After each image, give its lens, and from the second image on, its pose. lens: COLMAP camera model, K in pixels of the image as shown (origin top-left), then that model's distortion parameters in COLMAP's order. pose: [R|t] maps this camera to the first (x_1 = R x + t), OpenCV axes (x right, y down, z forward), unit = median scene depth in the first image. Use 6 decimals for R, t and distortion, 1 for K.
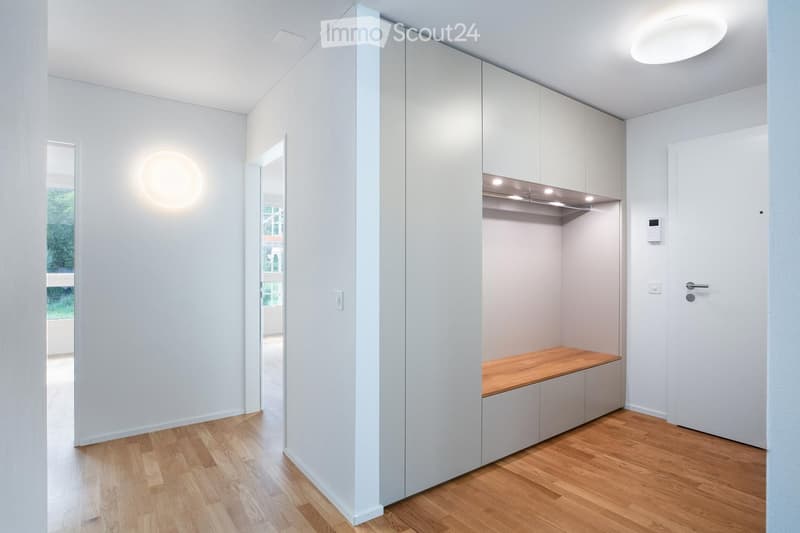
lens RADIAL K [[410.9, 0, 400.0], [0, 410.9, 266.5], [0, 0, 1]] dist [0.000709, 0.000313]
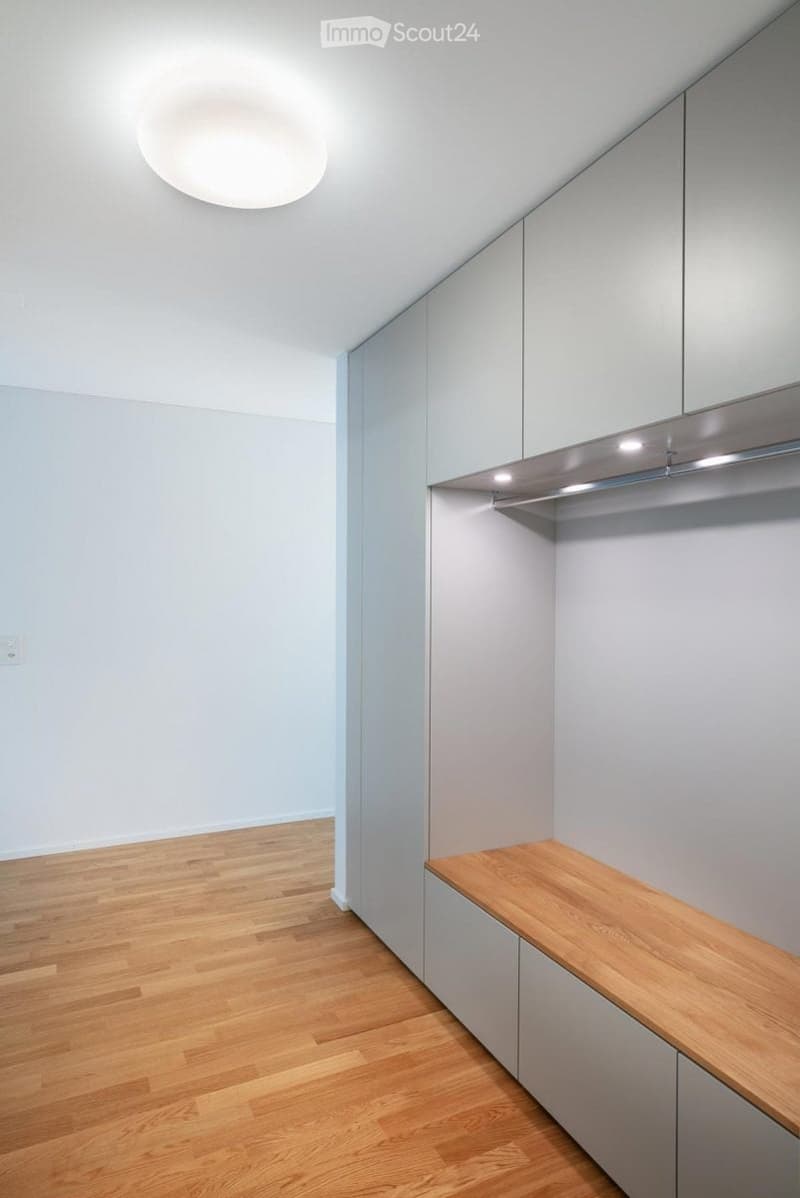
lens RADIAL K [[704.2, 0, 400.0], [0, 704.2, 599.0], [0, 0, 1]] dist [-0.001720, -0.000220]
pose [[-0.169983, -0.000451, -0.985447, 1.174675], [-0.004992, 0.999987, 0.000403, -0.068529], [0.985434, 0.004988, -0.169983, 1.105411]]
